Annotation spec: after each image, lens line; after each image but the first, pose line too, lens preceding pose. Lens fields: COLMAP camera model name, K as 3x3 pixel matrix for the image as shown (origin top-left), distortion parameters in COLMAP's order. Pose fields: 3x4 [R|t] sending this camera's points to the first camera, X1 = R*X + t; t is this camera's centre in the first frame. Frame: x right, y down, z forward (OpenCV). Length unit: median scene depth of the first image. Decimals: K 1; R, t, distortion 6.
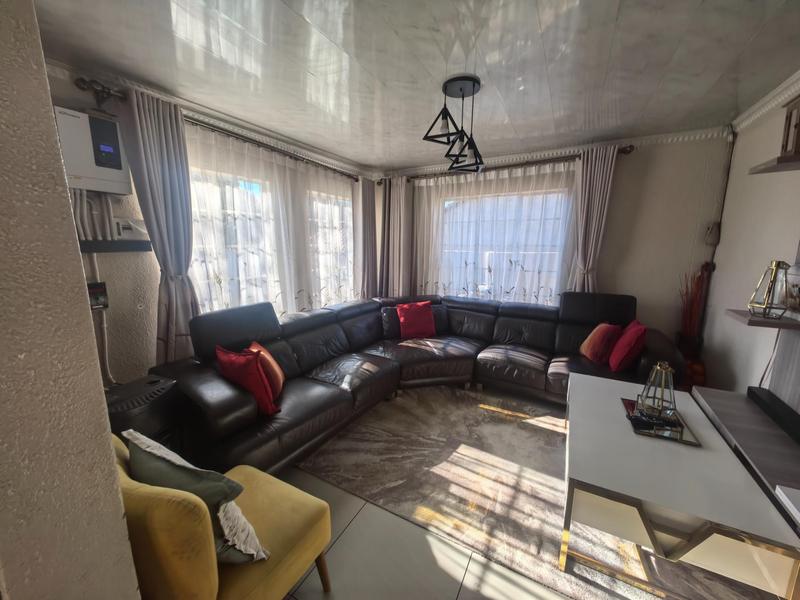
lens RADIAL K [[318.3, 0, 391.8], [0, 318.3, 302.0], [0, 0, 1]] dist [0.010404, -0.006144]
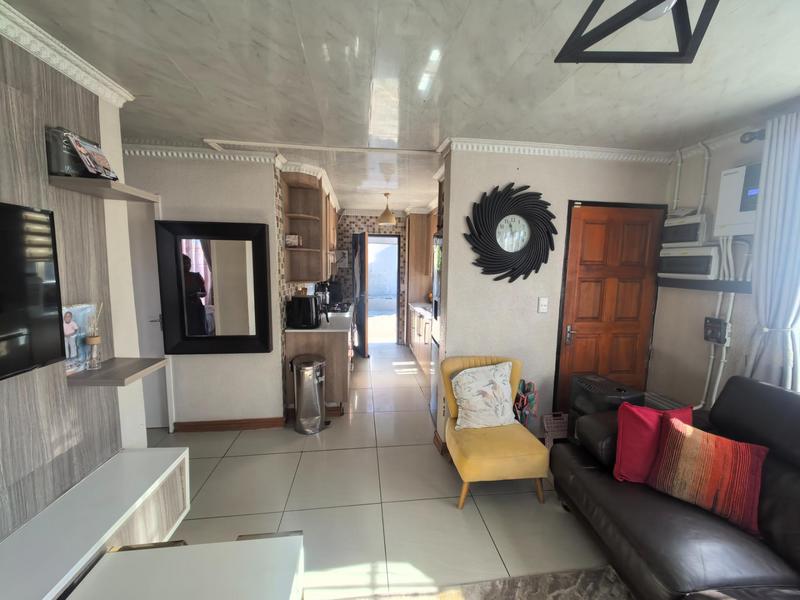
lens RADIAL K [[320.5, 0, 404.8], [0, 320.5, 299.2], [0, 0, 1]] dist [0.011992, -0.000414]
pose [[-0.800341, 0.055222, -0.596996, 0.425018], [-0.126556, 0.957751, 0.258256, -0.196552], [0.586035, 0.282246, -0.759539, 0.858288]]
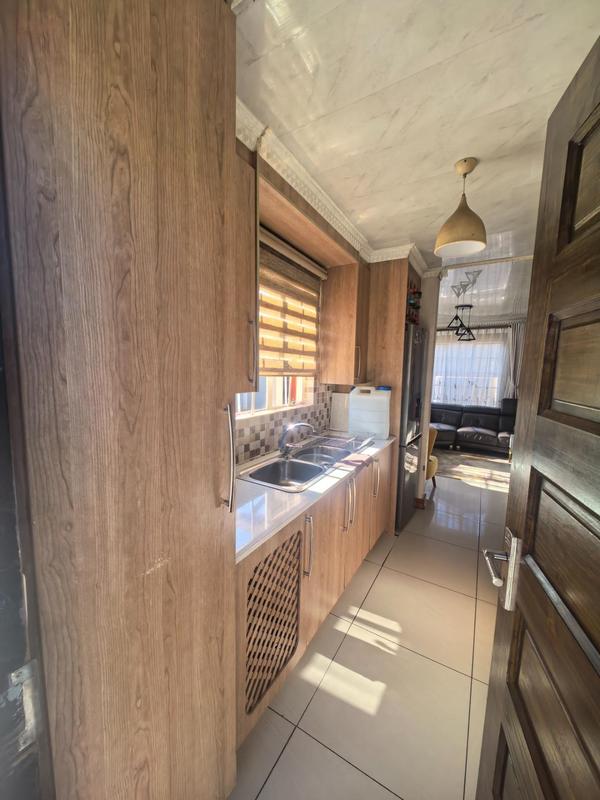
lens RADIAL K [[320.5, 0, 289.7], [0, 320.5, 402.9], [0, 0, 1]] dist [0.011992, -0.000414]
pose [[0.999127, 0.022500, -0.035208, -0.731382], [-0.025032, 0.997002, -0.073208, 0.190455], [0.033455, 0.074026, 0.996695, -1.040507]]
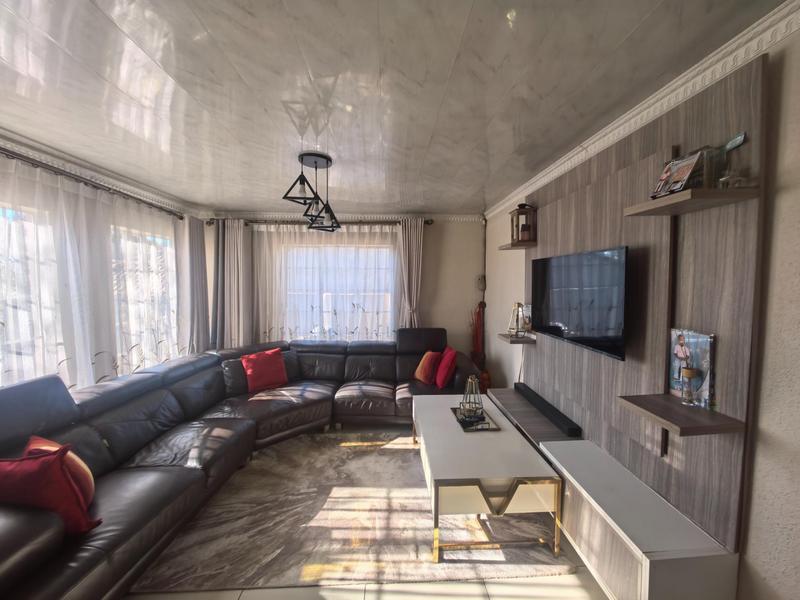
lens RADIAL K [[320.5, 0, 404.8], [0, 320.5, 299.2], [0, 0, 1]] dist [0.011992, -0.000414]
pose [[0.843676, -0.024885, 0.536275, -0.106899], [0.093566, 0.990453, -0.101239, -0.020813], [-0.528636, 0.135590, 0.837950, -0.054780]]
